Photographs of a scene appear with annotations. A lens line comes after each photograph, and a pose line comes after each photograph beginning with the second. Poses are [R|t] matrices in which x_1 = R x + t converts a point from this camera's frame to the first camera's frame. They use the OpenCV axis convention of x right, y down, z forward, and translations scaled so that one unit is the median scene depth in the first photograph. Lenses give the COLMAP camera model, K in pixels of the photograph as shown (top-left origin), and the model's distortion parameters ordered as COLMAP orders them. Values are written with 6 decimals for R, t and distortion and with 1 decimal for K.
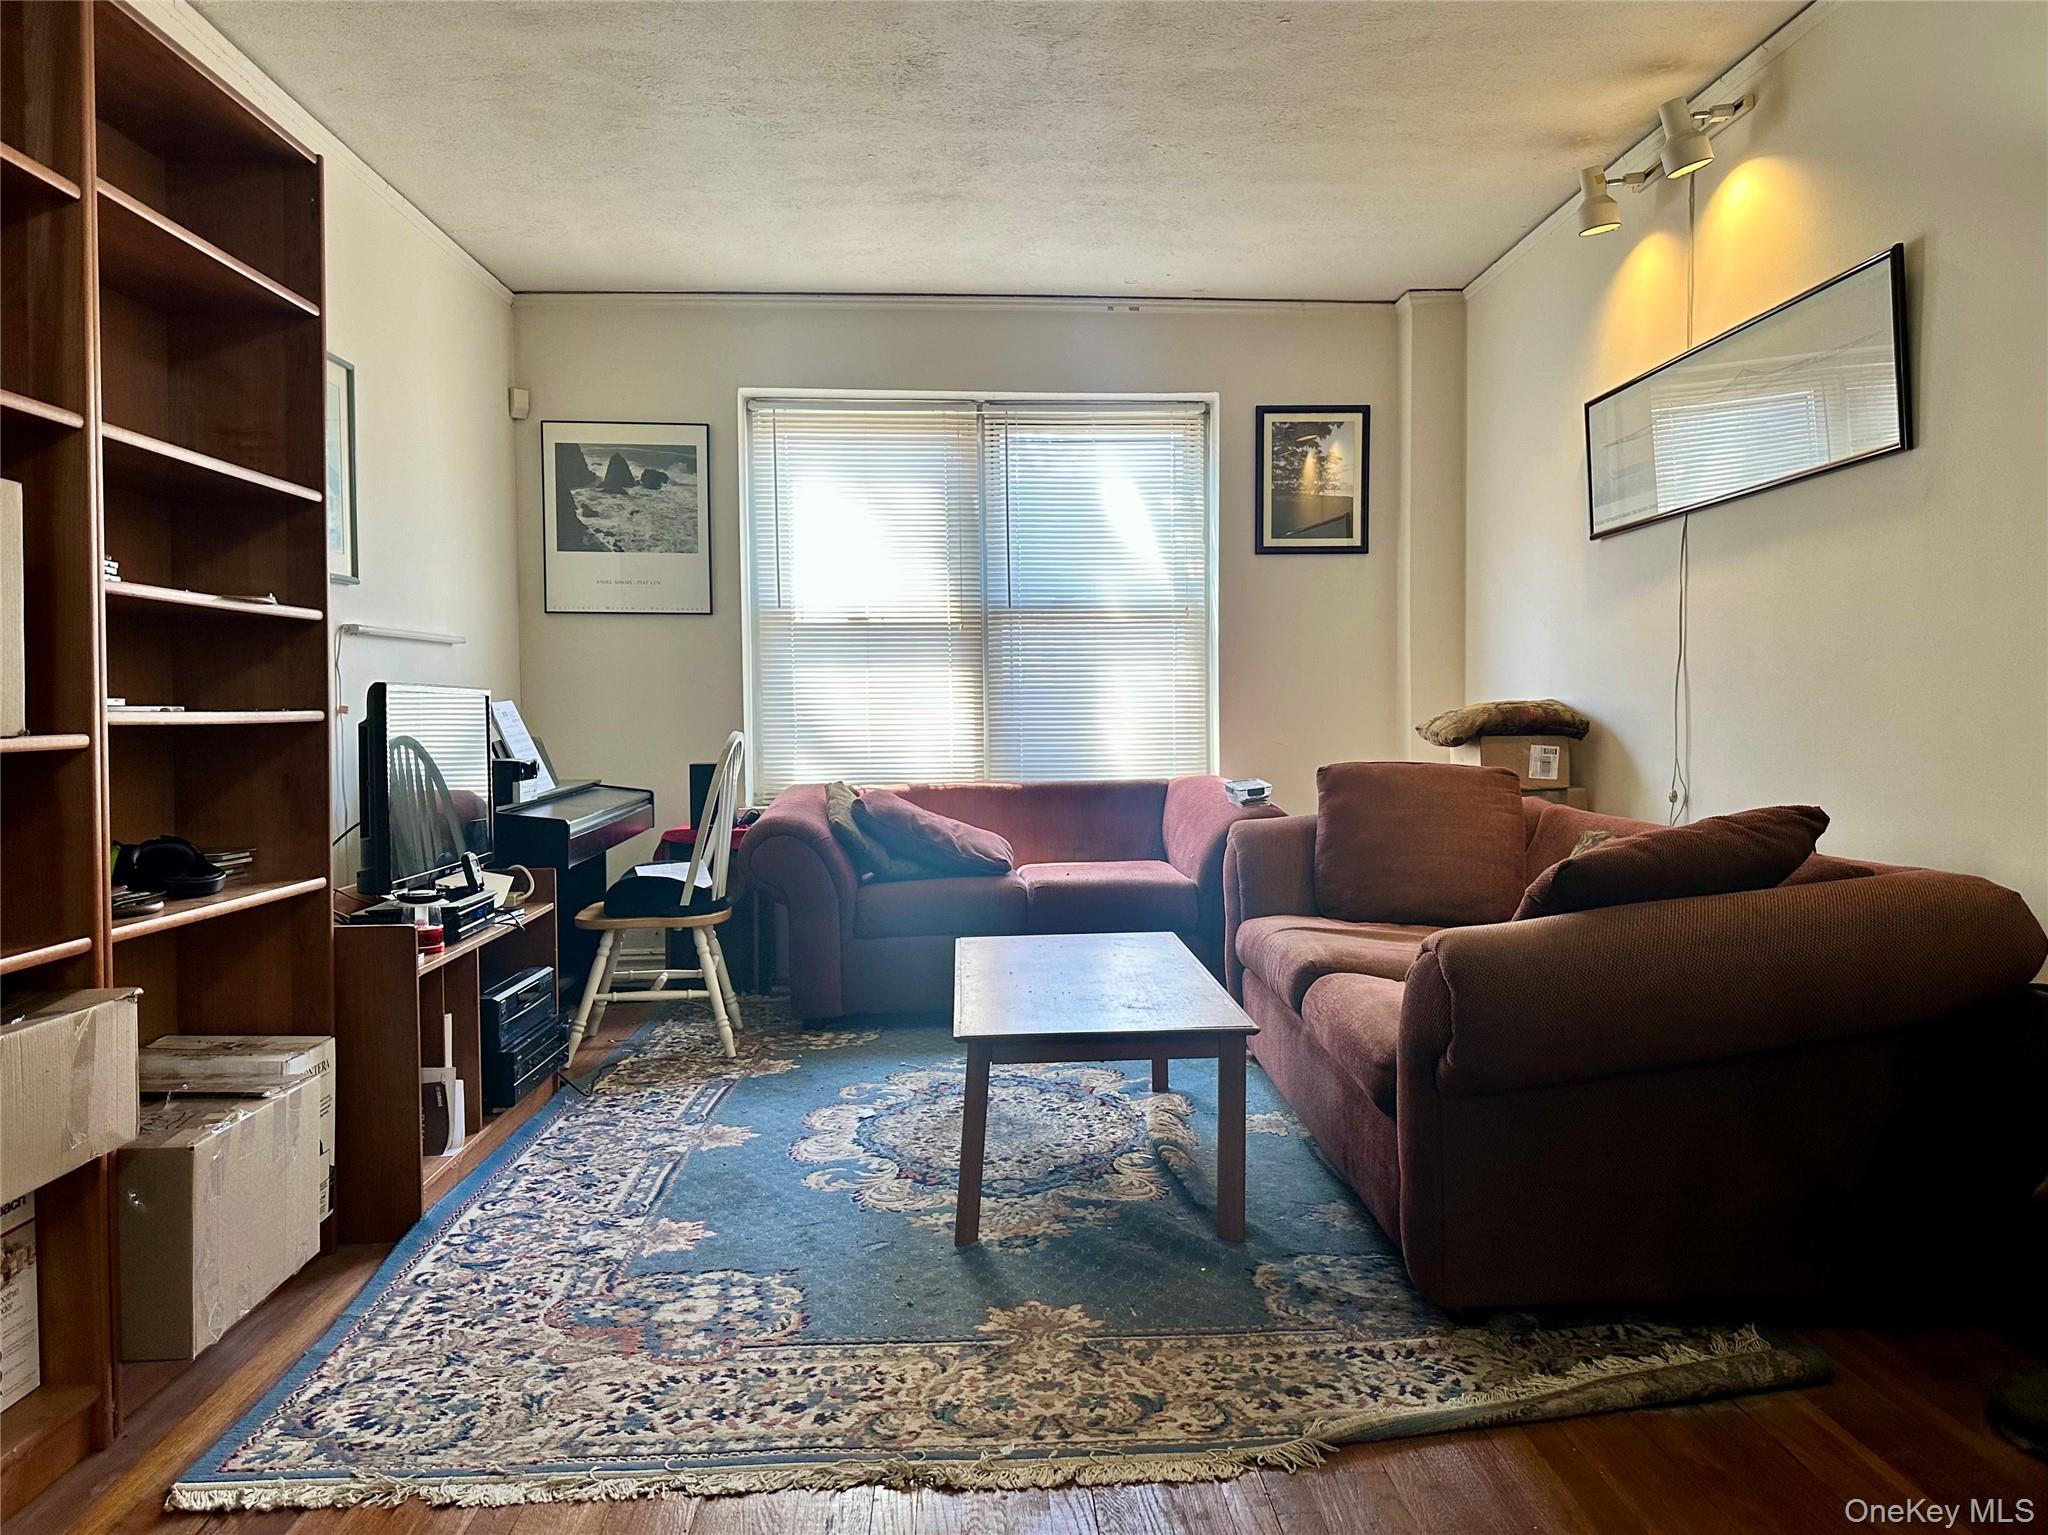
lens RADIAL K [[1437.7, 0, 1027.4], [0, 1437.7, 763.1], [0, 0, 1]] dist [-0.000480, -0.000618]
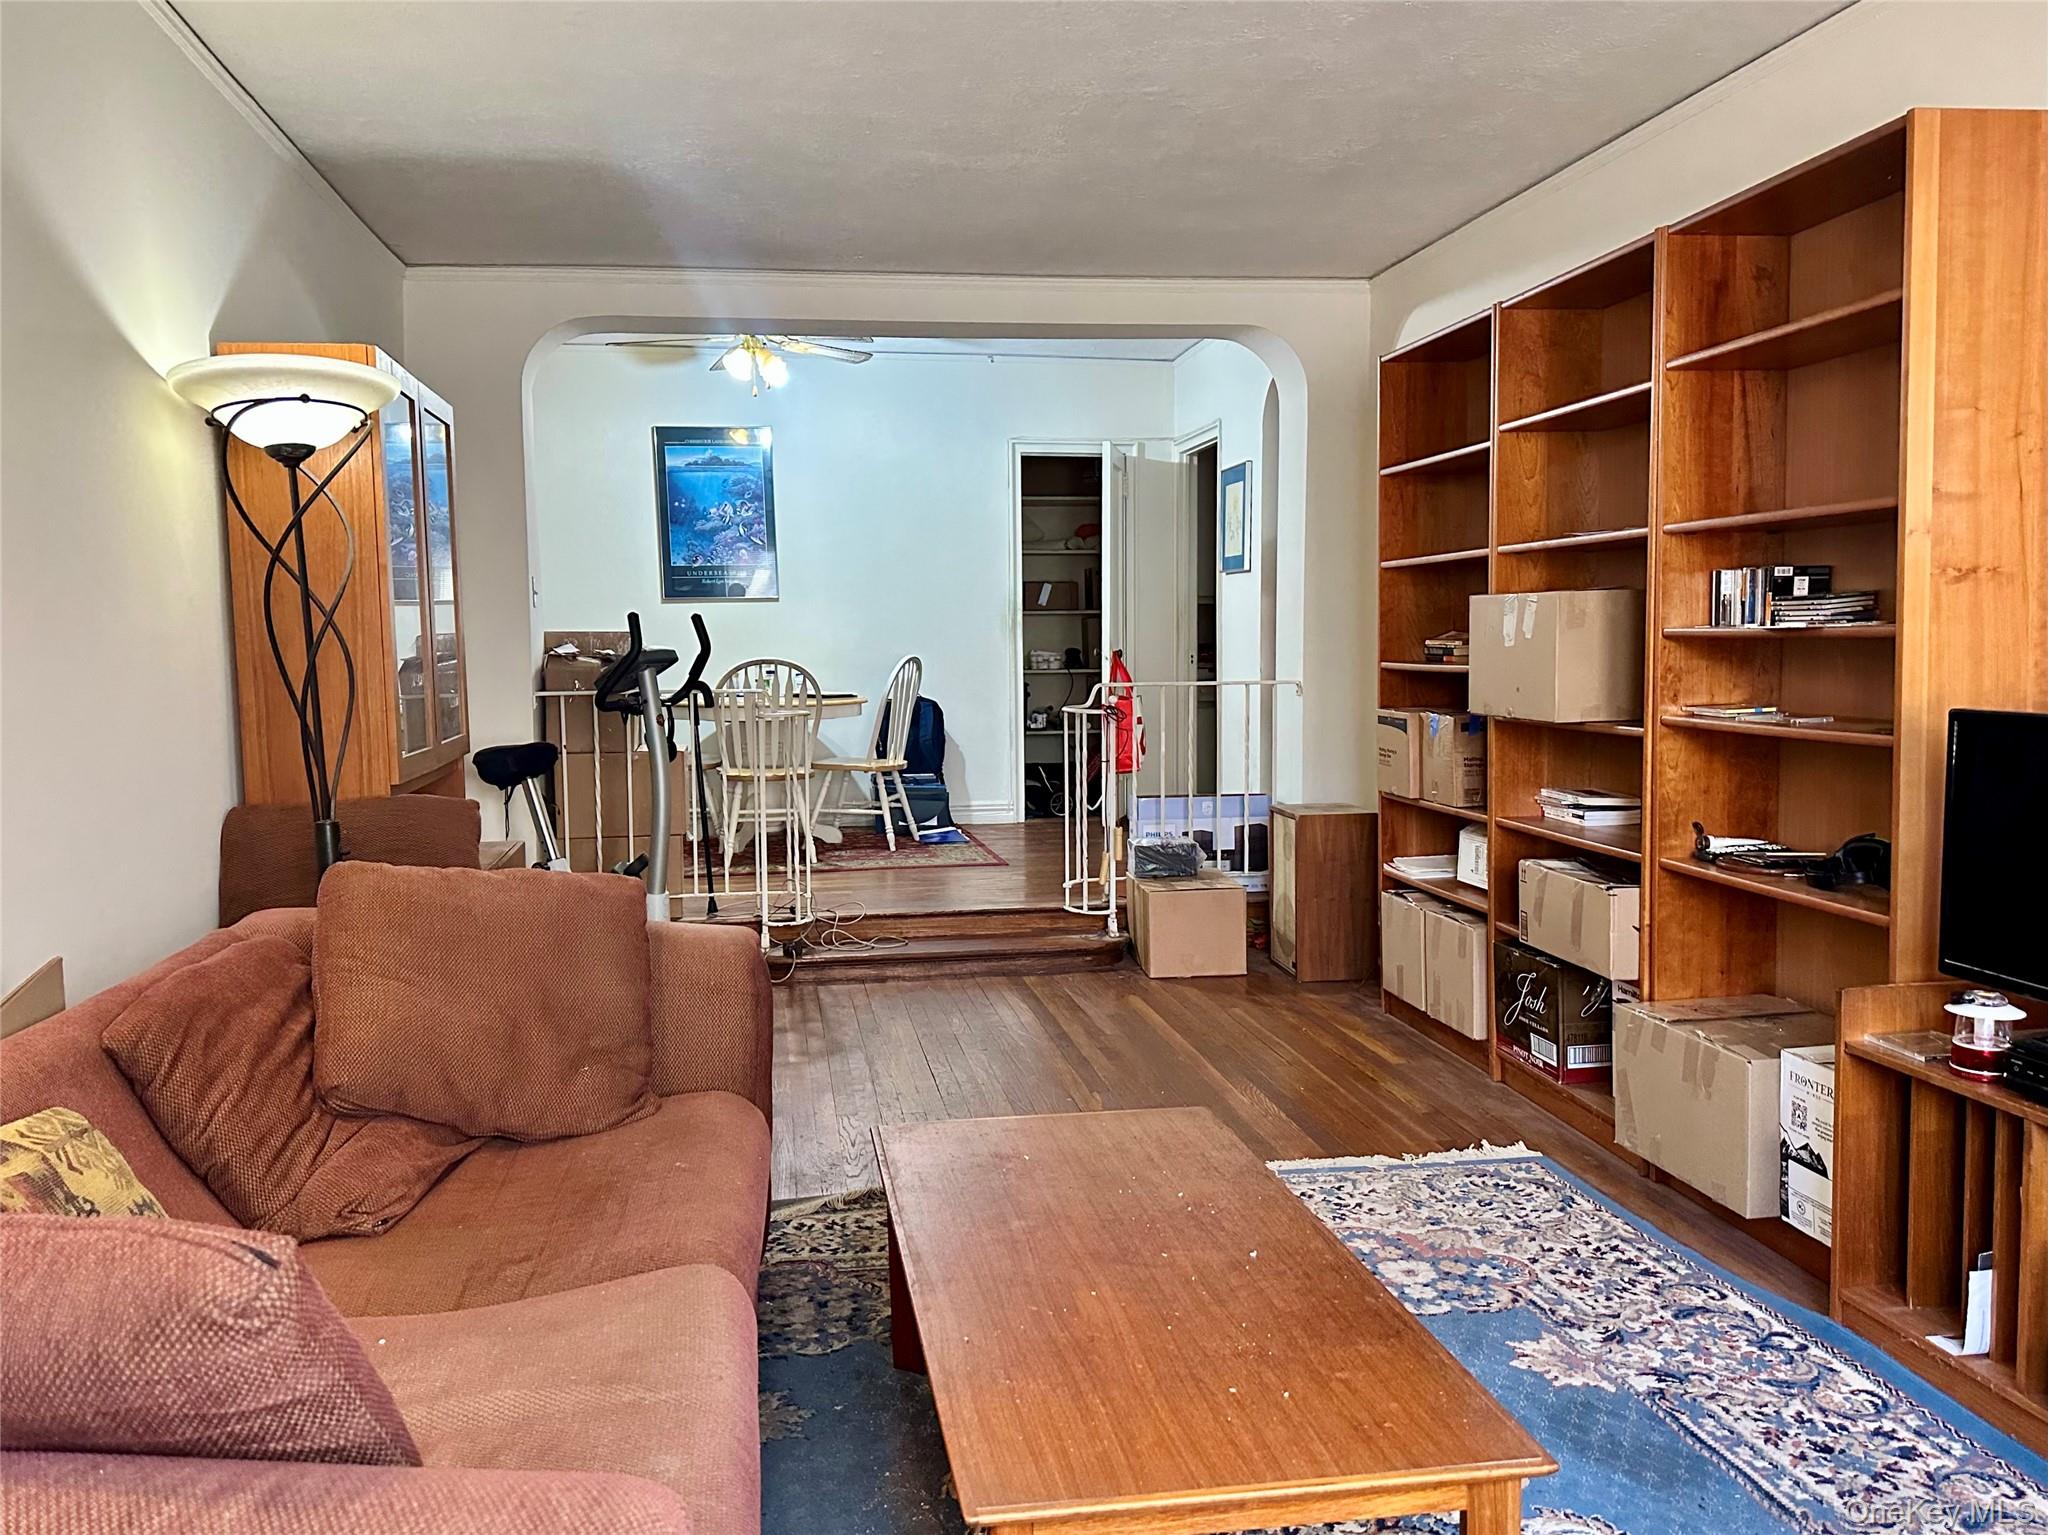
lens RADIAL K [[1437.7, 0, 1021.5], [0, 1437.7, 761.4], [0, 0, 1]] dist [-0.000480, -0.000618]
pose [[-0.990578, 0.031886, -0.133183, 0.188706], [0.015108, 0.992024, 0.125138, -0.150122], [0.136111, 0.121947, -0.983160, 1.922311]]
